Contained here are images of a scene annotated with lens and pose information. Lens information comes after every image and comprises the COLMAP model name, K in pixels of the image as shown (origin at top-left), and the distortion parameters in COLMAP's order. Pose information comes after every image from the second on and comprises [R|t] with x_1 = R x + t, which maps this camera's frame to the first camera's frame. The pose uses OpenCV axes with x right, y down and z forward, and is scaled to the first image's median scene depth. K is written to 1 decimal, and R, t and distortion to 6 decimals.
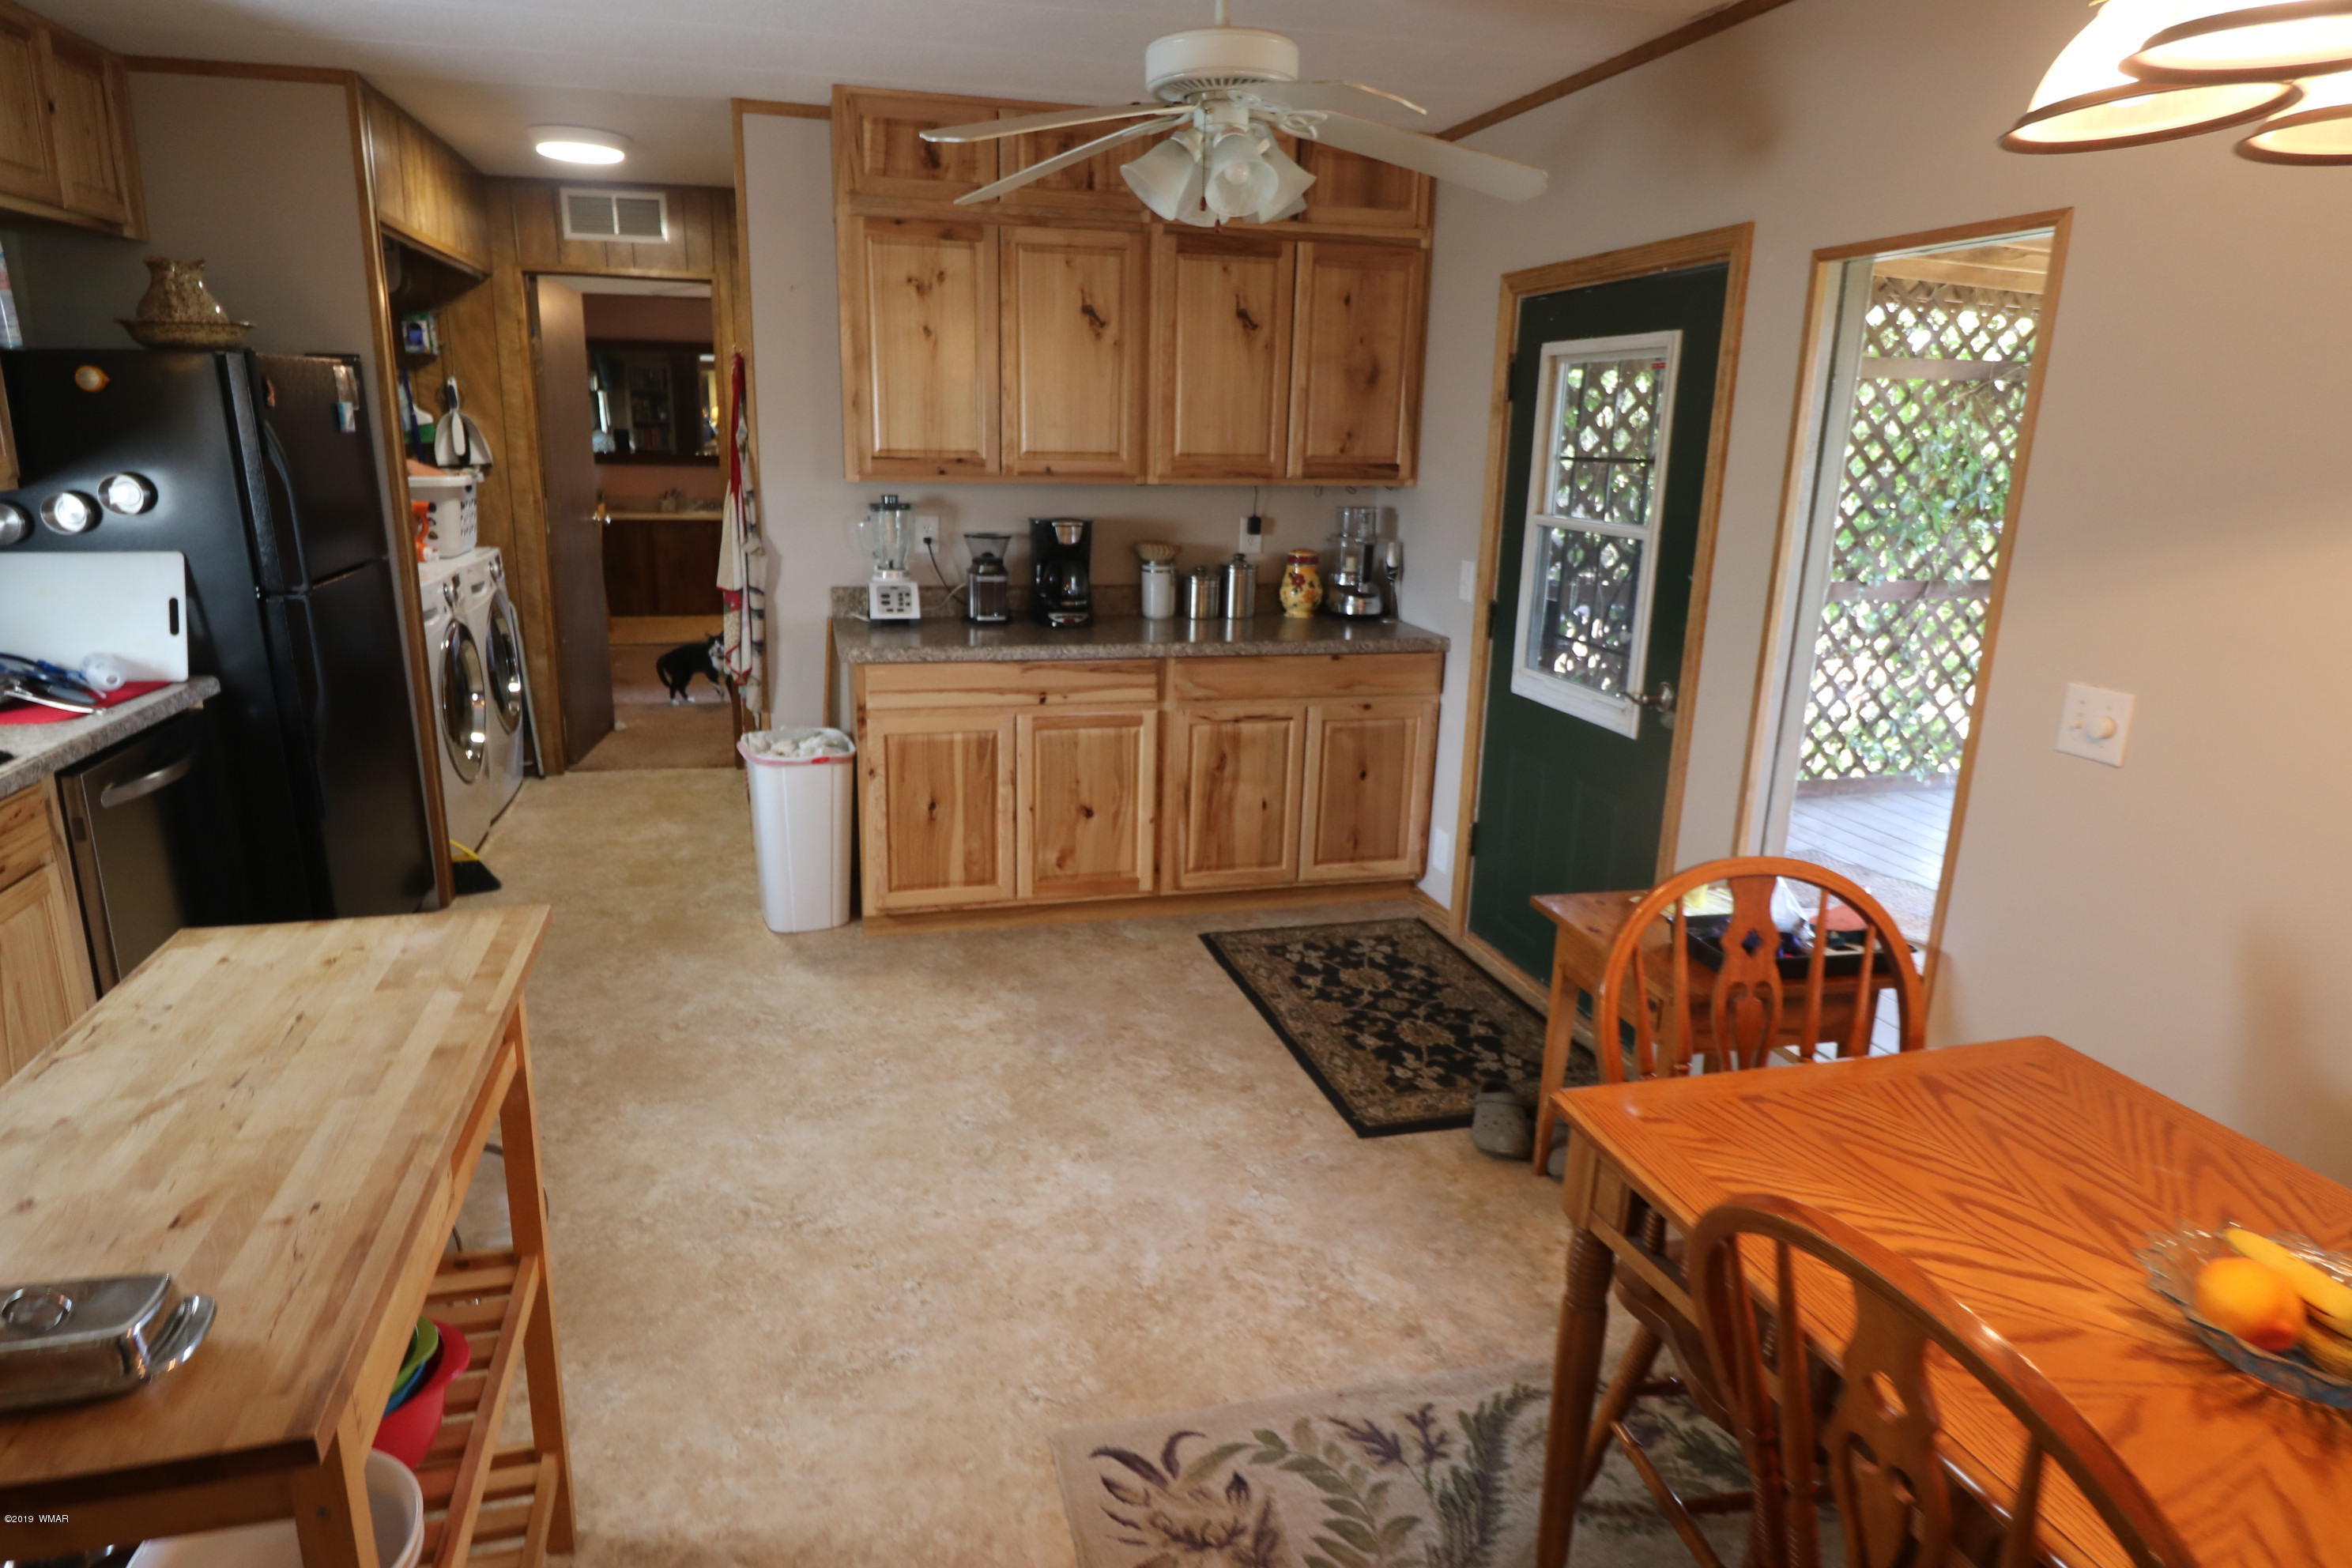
lens RADIAL K [[1345.1, 0, 1159.5], [0, 1345.1, 772.0], [0, 0, 1]] dist [0.008109, -0.013720]
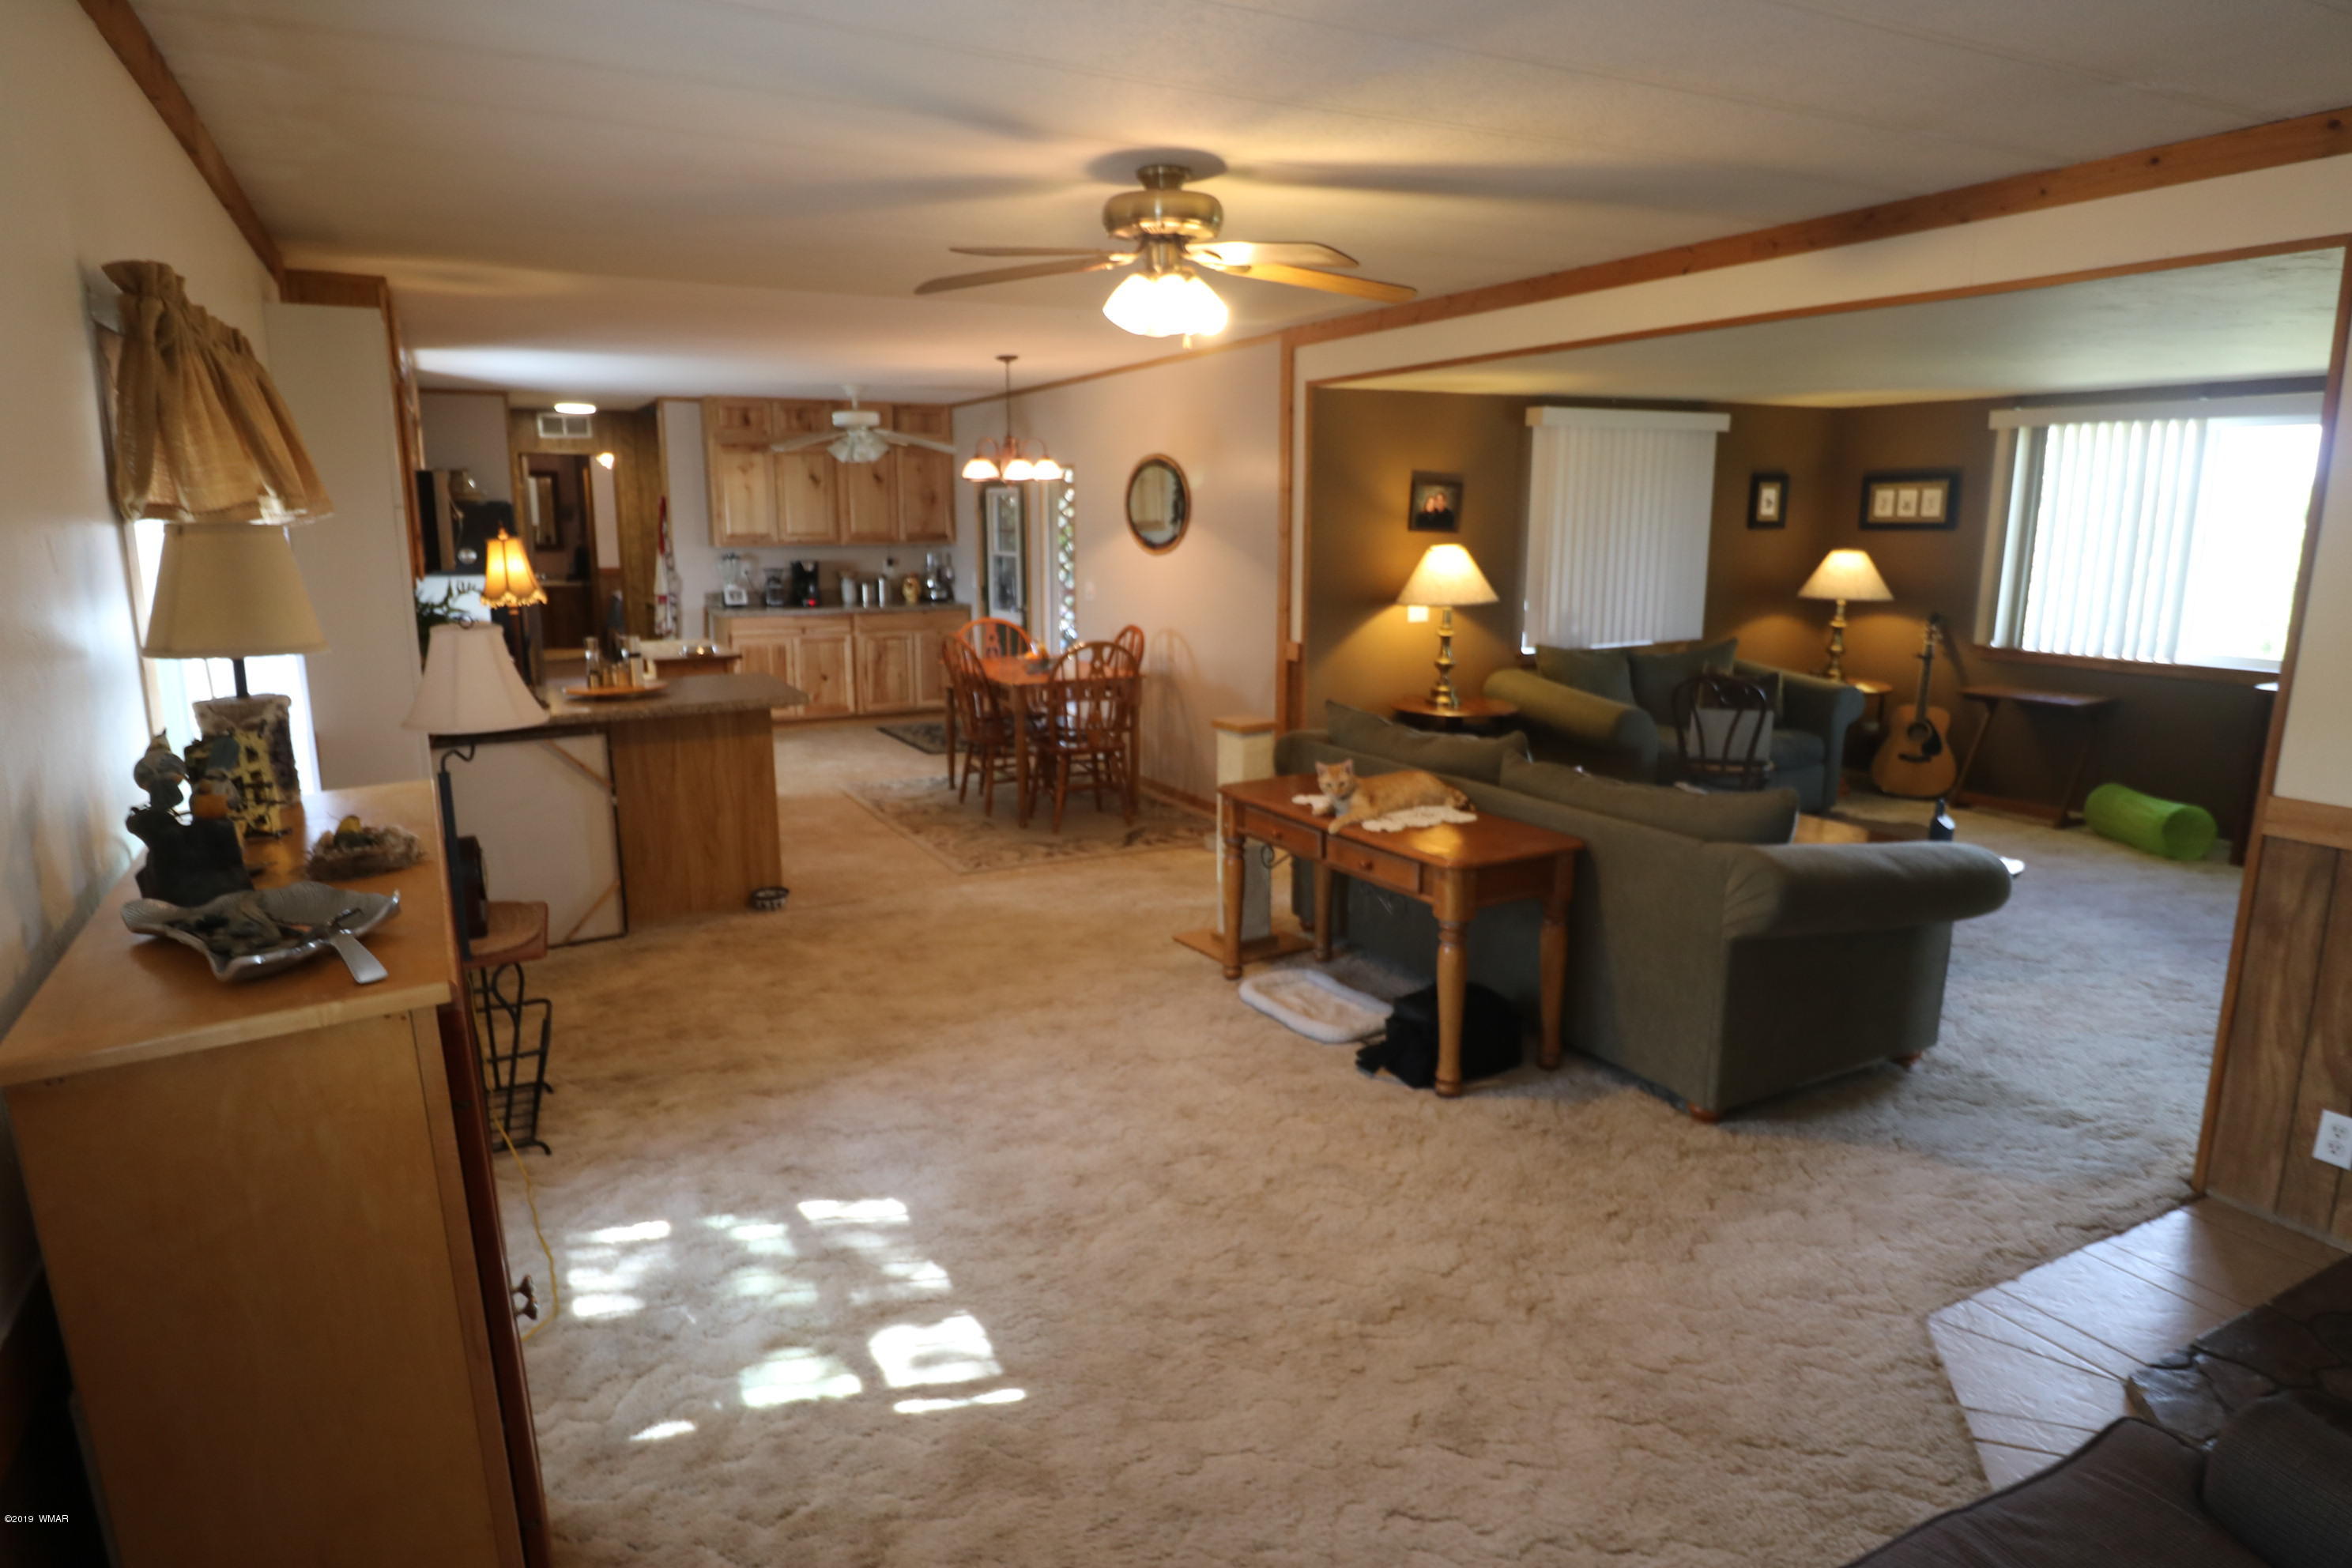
lens RADIAL K [[1345.1, 0, 1165.8], [0, 1345.1, 771.3], [0, 0, 1]] dist [0.008109, -0.013720]
pose [[0.973652, -0.066047, 0.218264, 0.004204], [0.078572, 0.995694, -0.049199, 0.361751], [-0.214074, 0.065052, 0.974649, -1.481107]]
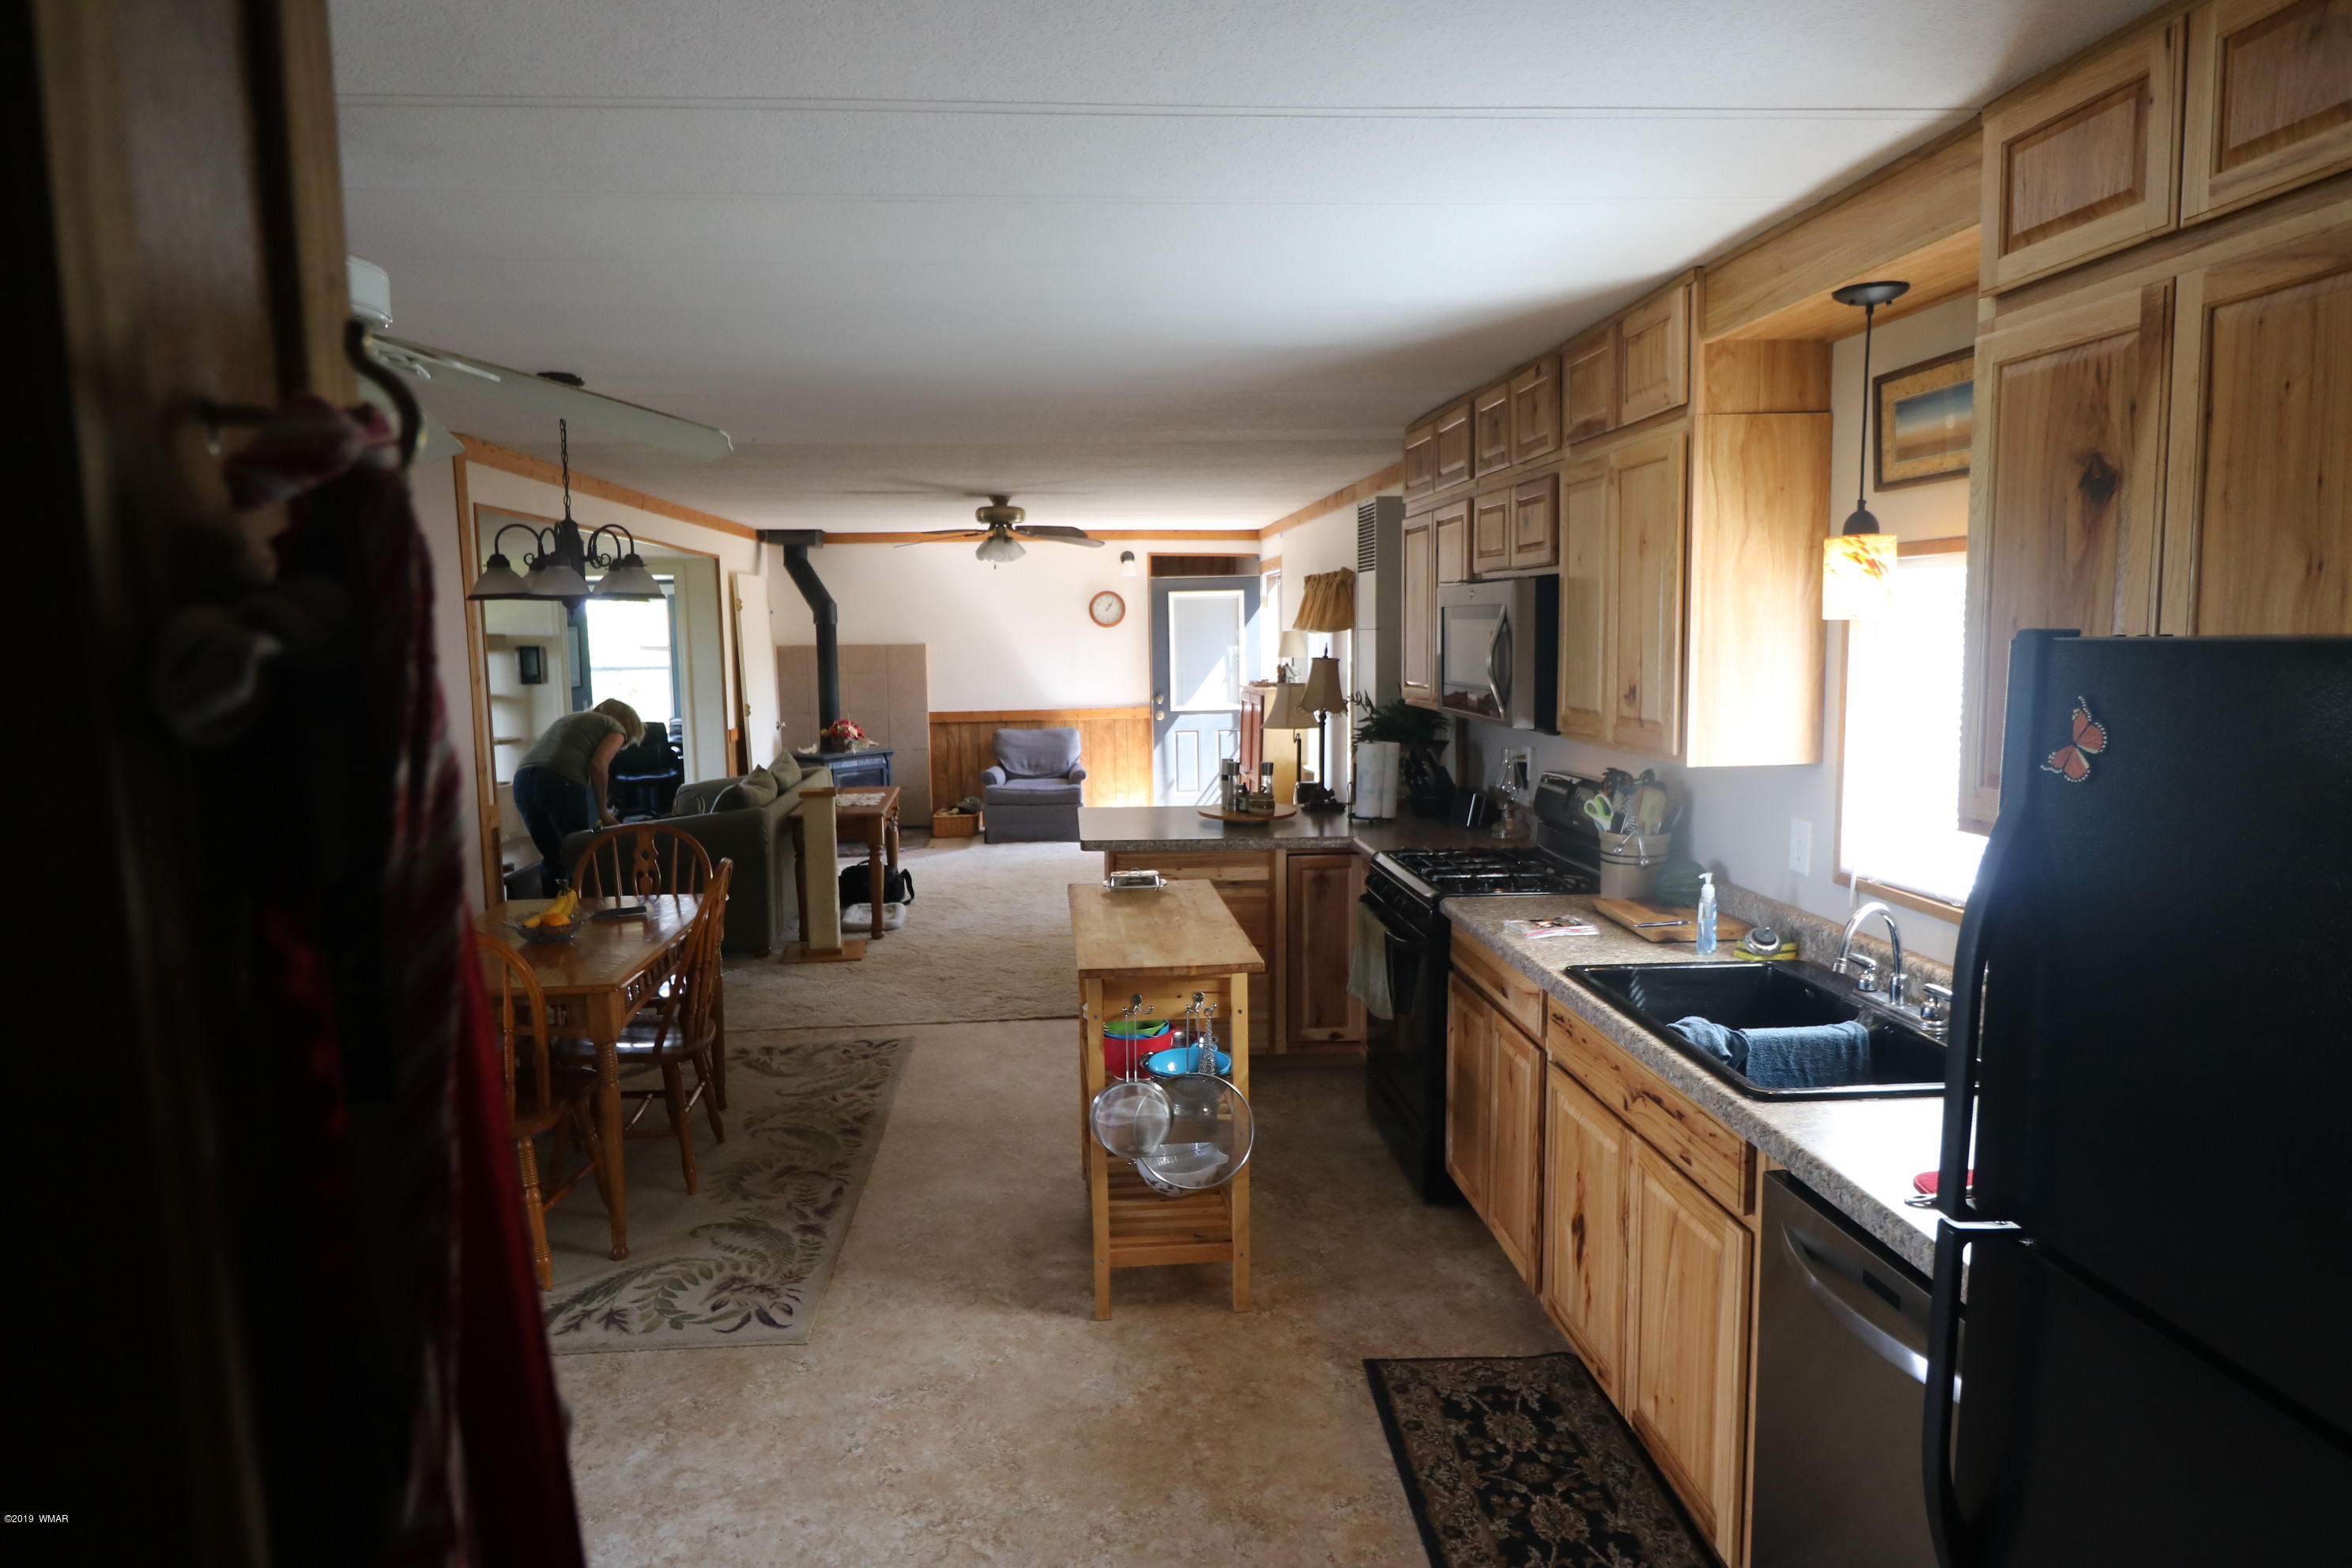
lens RADIAL K [[1345.1, 0, 1150.0], [0, 1345.1, 769.3], [0, 0, 1]] dist [0.008109, -0.013720]
pose [[-0.982258, -0.024220, 0.185966, -0.366746], [0.043906, 0.934366, 0.353598, -0.316498], [-0.182325, 0.355489, -0.916725, 1.056684]]
